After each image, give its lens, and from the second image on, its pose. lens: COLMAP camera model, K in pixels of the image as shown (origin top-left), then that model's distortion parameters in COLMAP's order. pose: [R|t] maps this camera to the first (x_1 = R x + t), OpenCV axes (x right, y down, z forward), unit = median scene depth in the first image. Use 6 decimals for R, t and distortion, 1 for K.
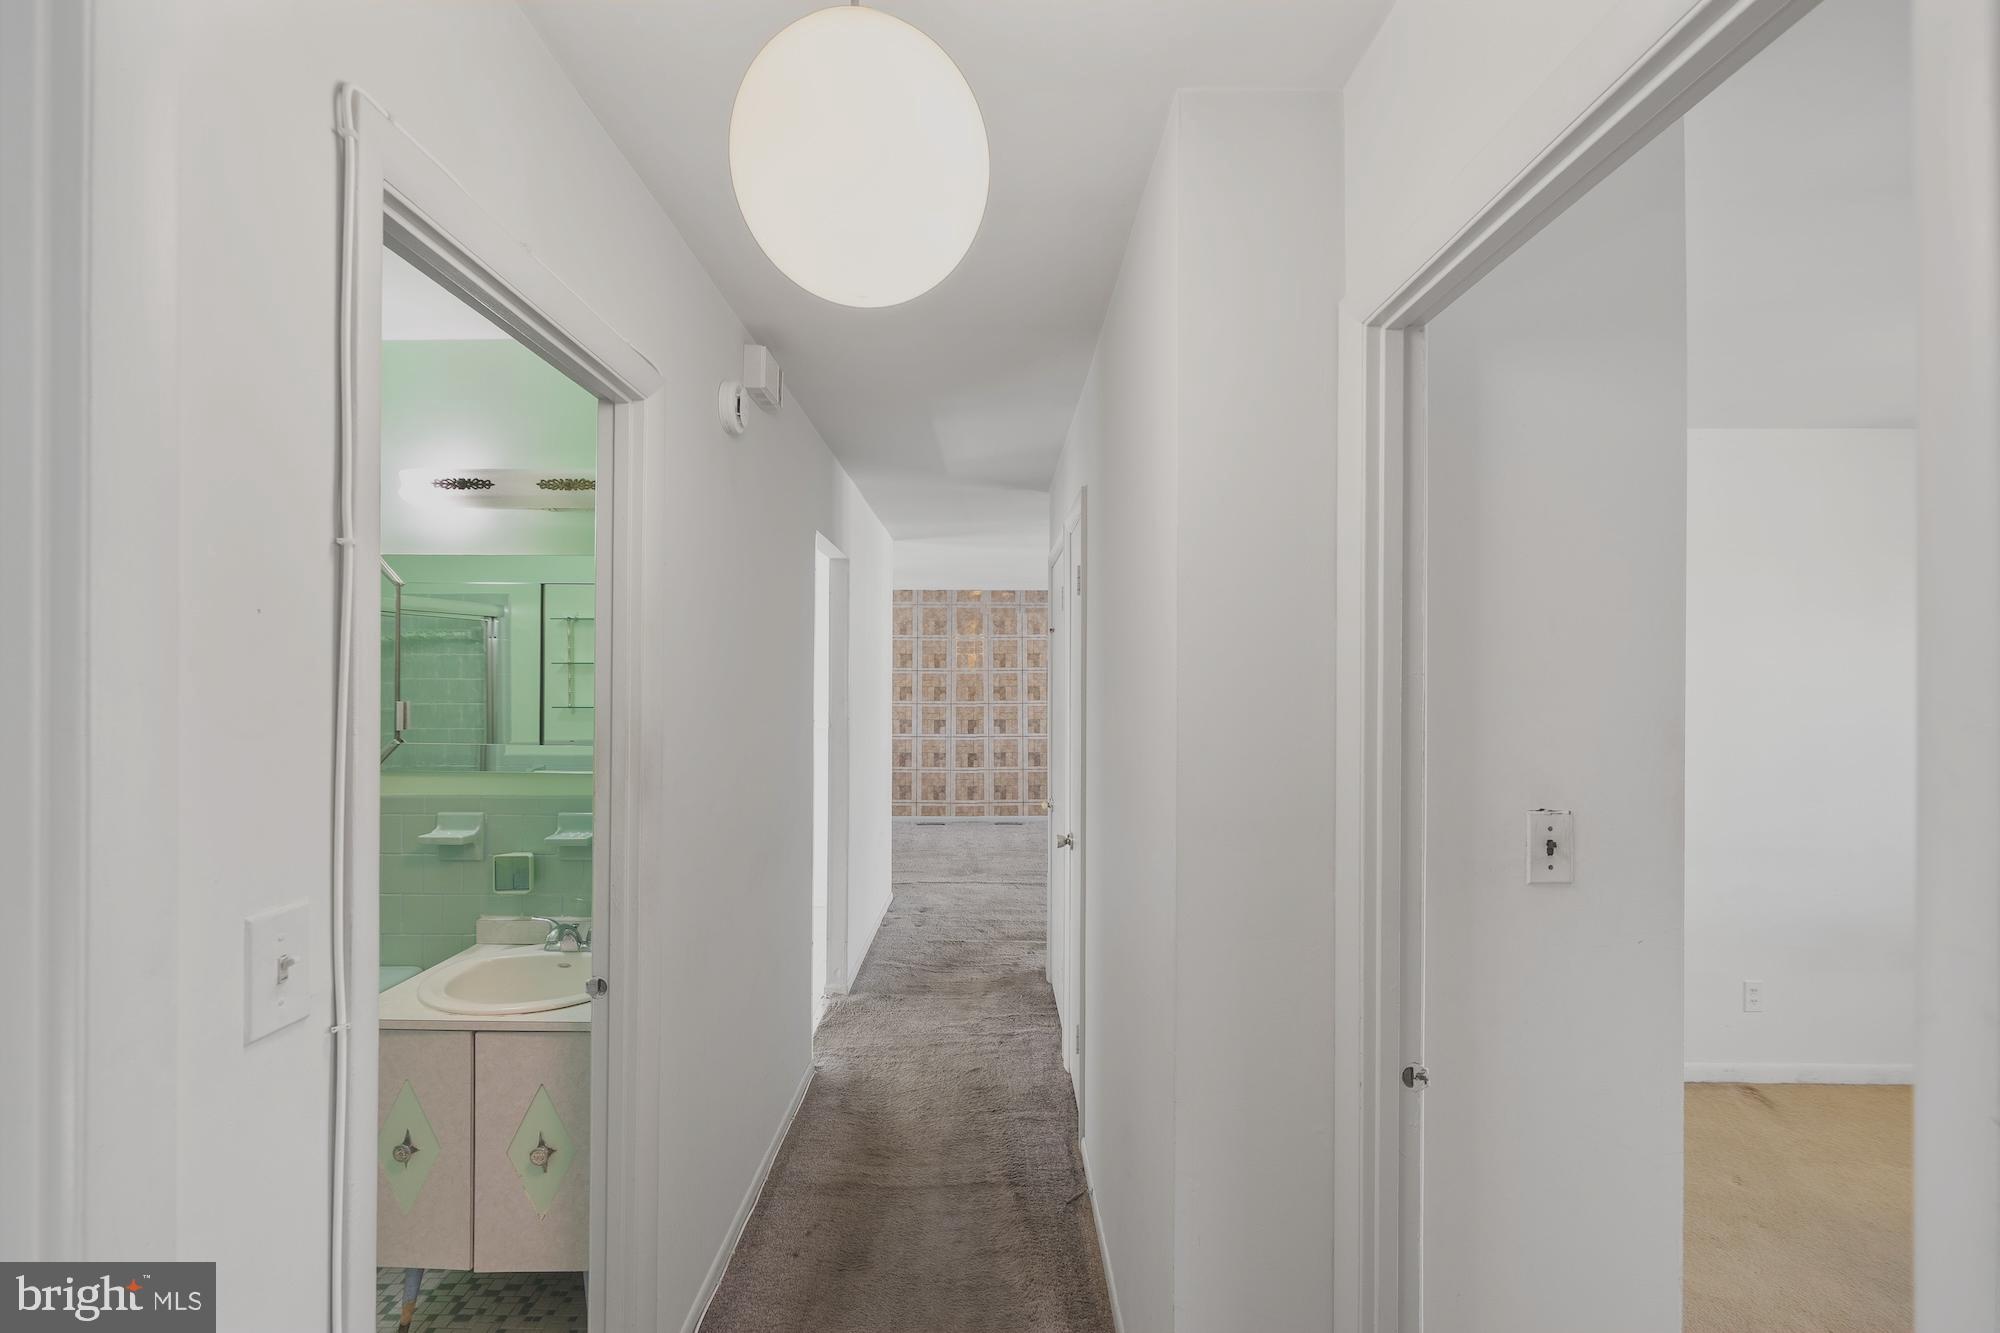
lens RADIAL K [[855.5, 0, 985.0], [0, 855.5, 655.5], [0, 0, 1]] dist [-0.000590, -0.000020]
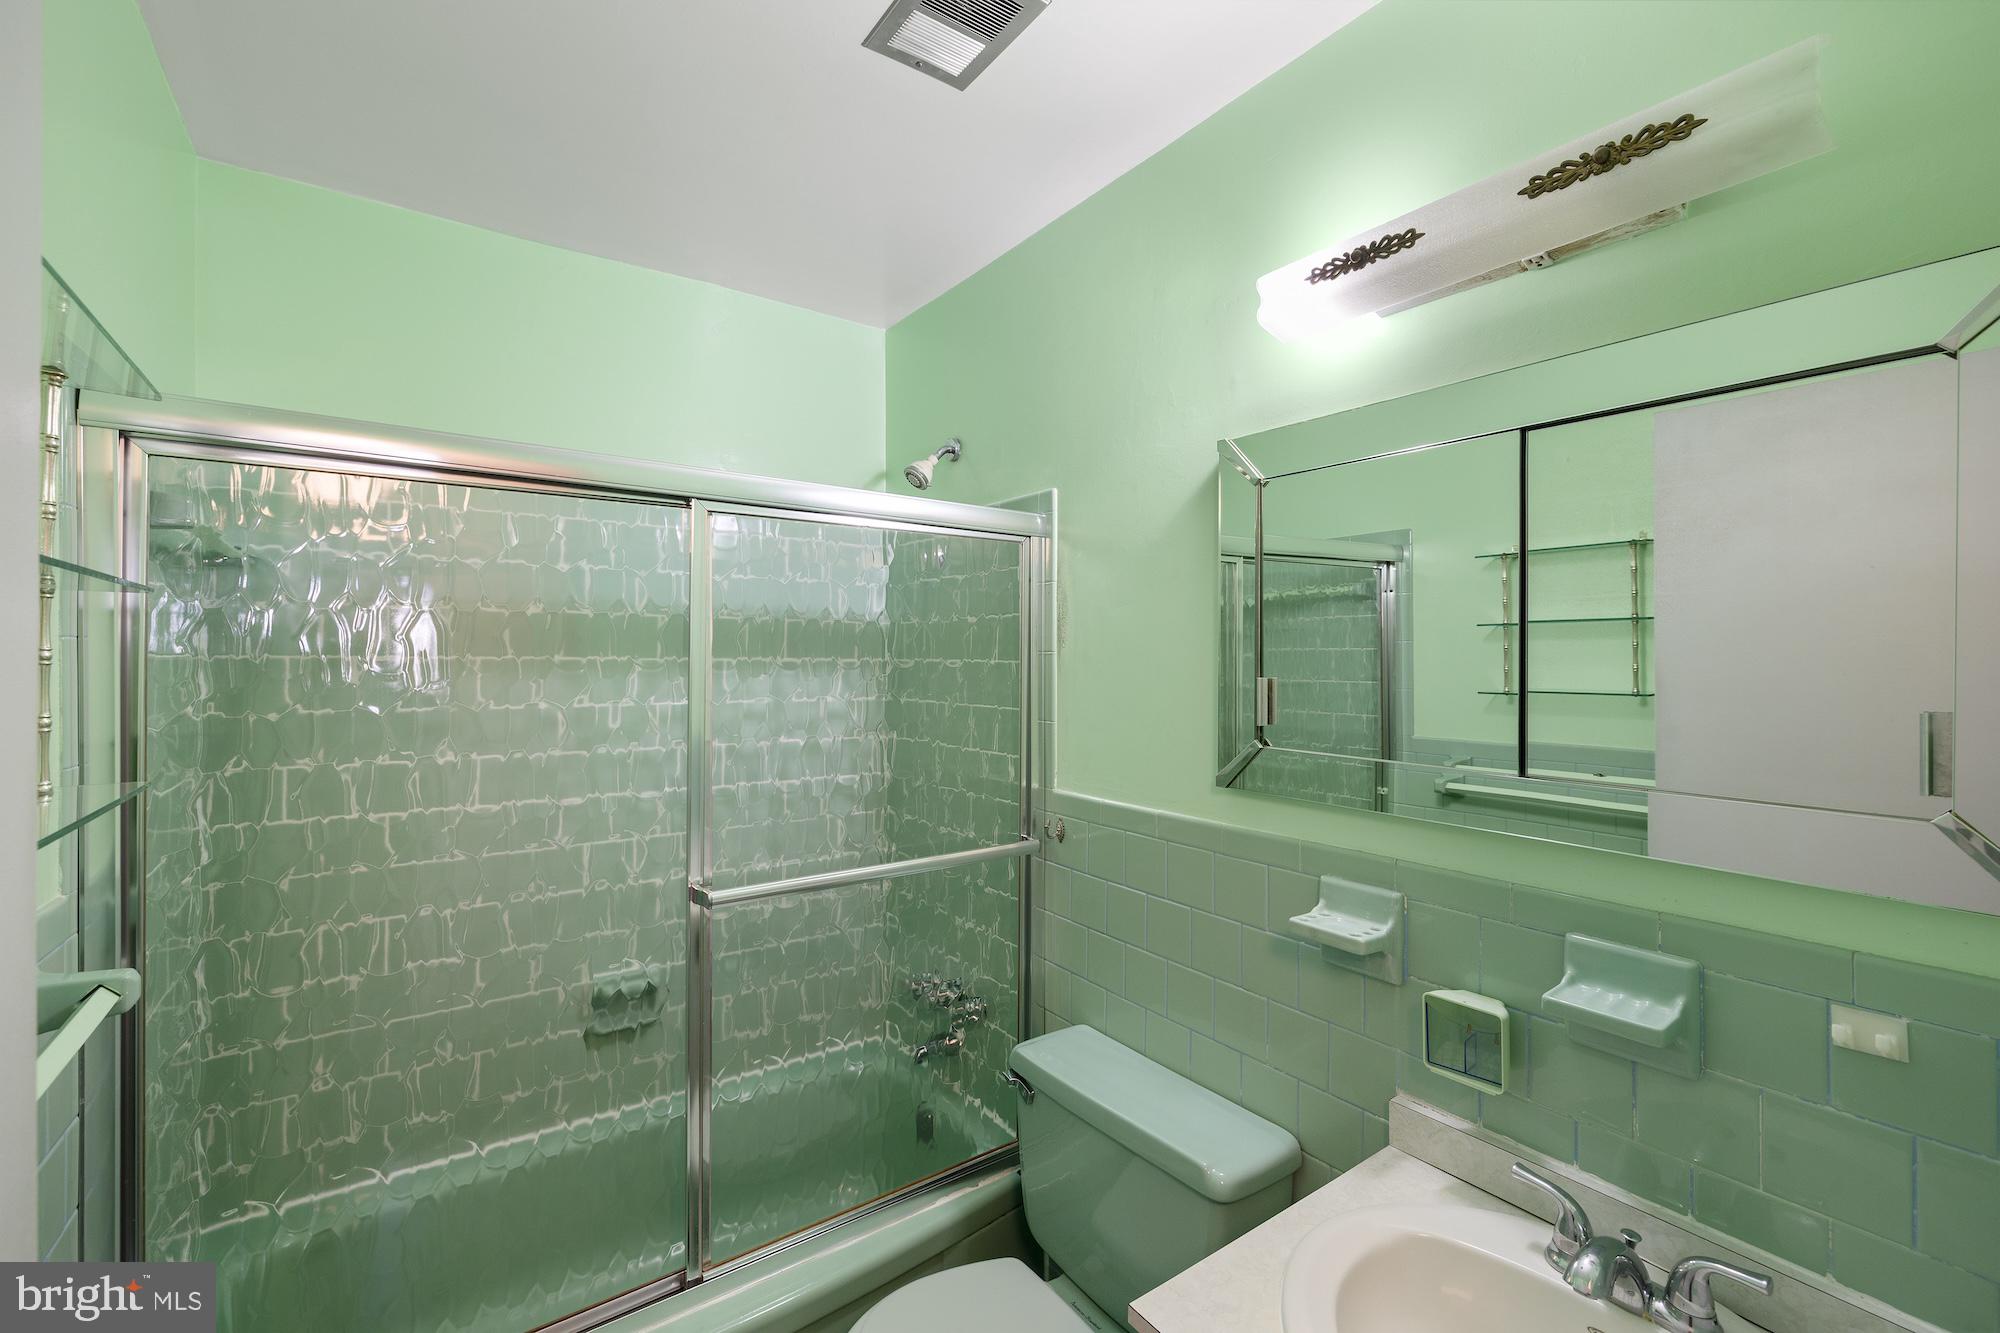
lens RADIAL K [[855.5, 0, 985.0], [0, 855.5, 655.5], [0, 0, 1]] dist [-0.000590, -0.000020]
pose [[0.587107, 0.007168, -0.809478, -0.312797], [0.013894, 0.999724, 0.018929, 0.024810], [0.809390, -0.022360, 0.586845, 0.490168]]
